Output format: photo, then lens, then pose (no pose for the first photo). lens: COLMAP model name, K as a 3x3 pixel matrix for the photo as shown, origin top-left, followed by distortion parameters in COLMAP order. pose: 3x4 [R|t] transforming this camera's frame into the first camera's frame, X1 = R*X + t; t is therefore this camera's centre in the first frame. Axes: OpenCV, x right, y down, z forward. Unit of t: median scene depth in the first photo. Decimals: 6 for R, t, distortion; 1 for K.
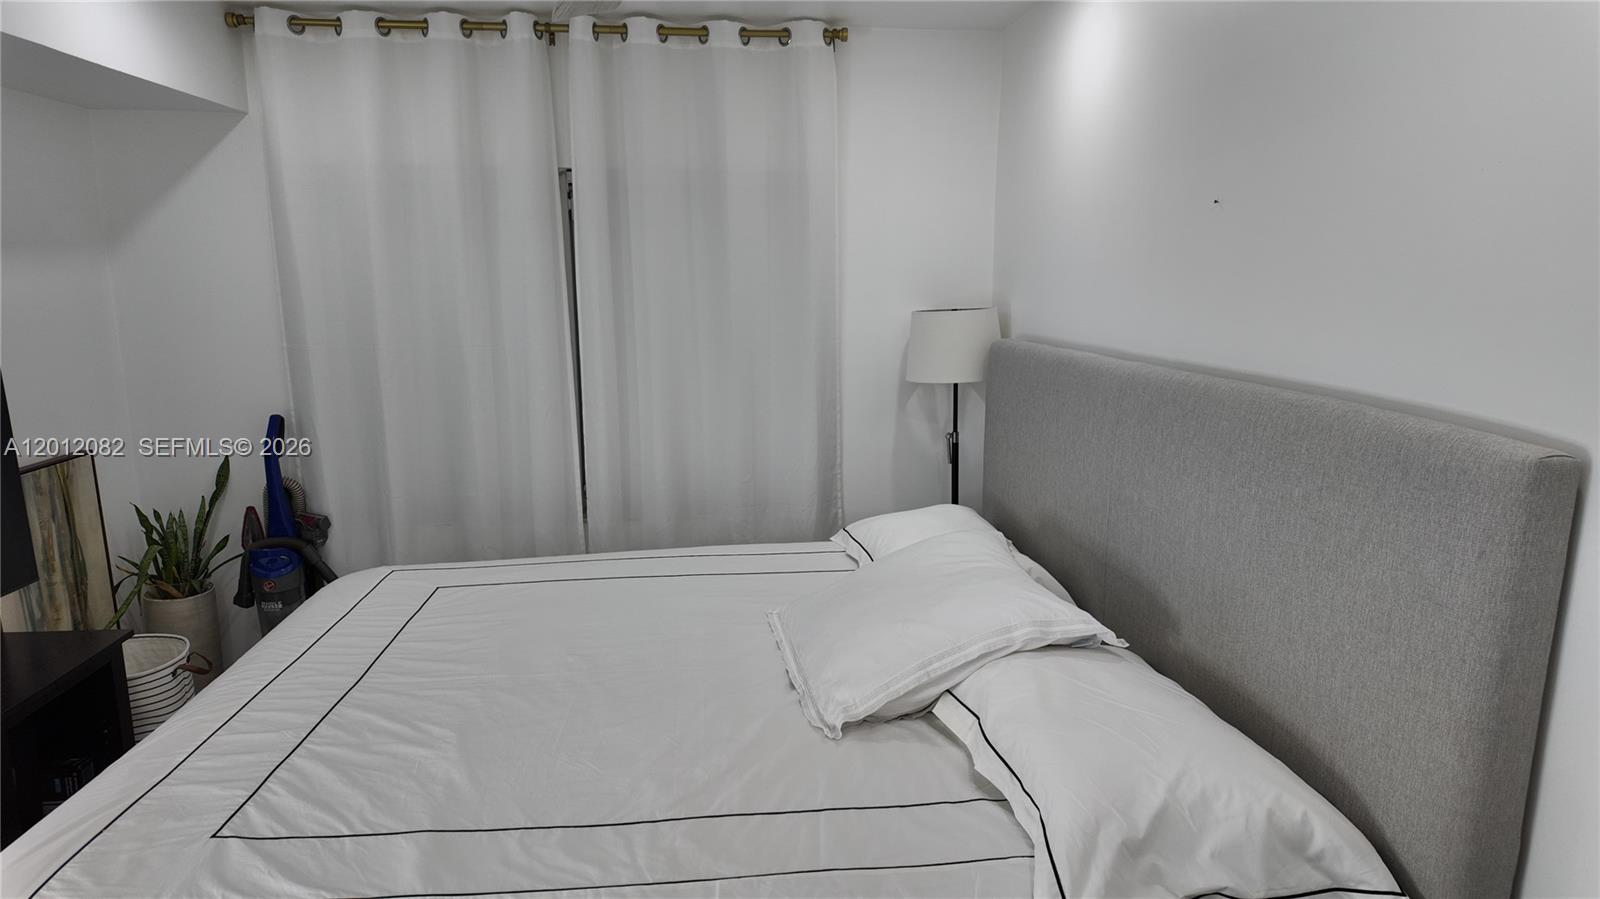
lens RADIAL K [[951.2, 0, 800.0], [0, 951.2, 449.5], [0, 0, 1]] dist [0.087821, -0.115263]
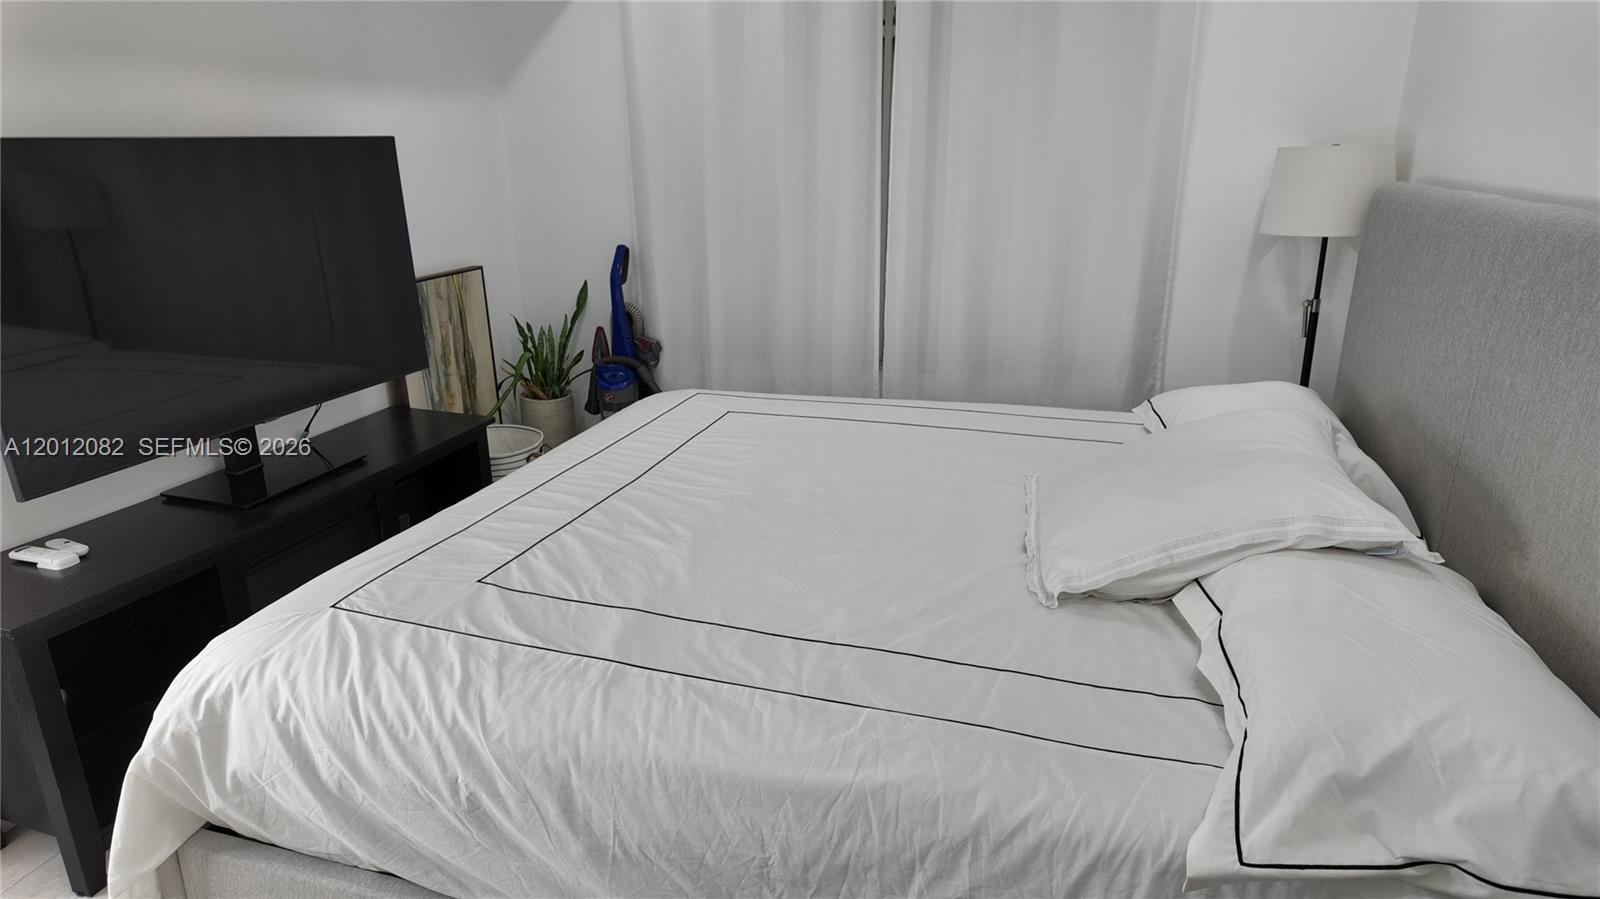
lens RADIAL K [[952.0, 0, 800.0], [0, 952.0, 449.5], [0, 0, 1]] dist [0.092277, -0.085939]
pose [[0.919258, 0.121845, -0.374324, 0.101326], [-0.070997, 0.986615, 0.146797, 0.023066], [0.387201, -0.108368, 0.915605, 0.051602]]
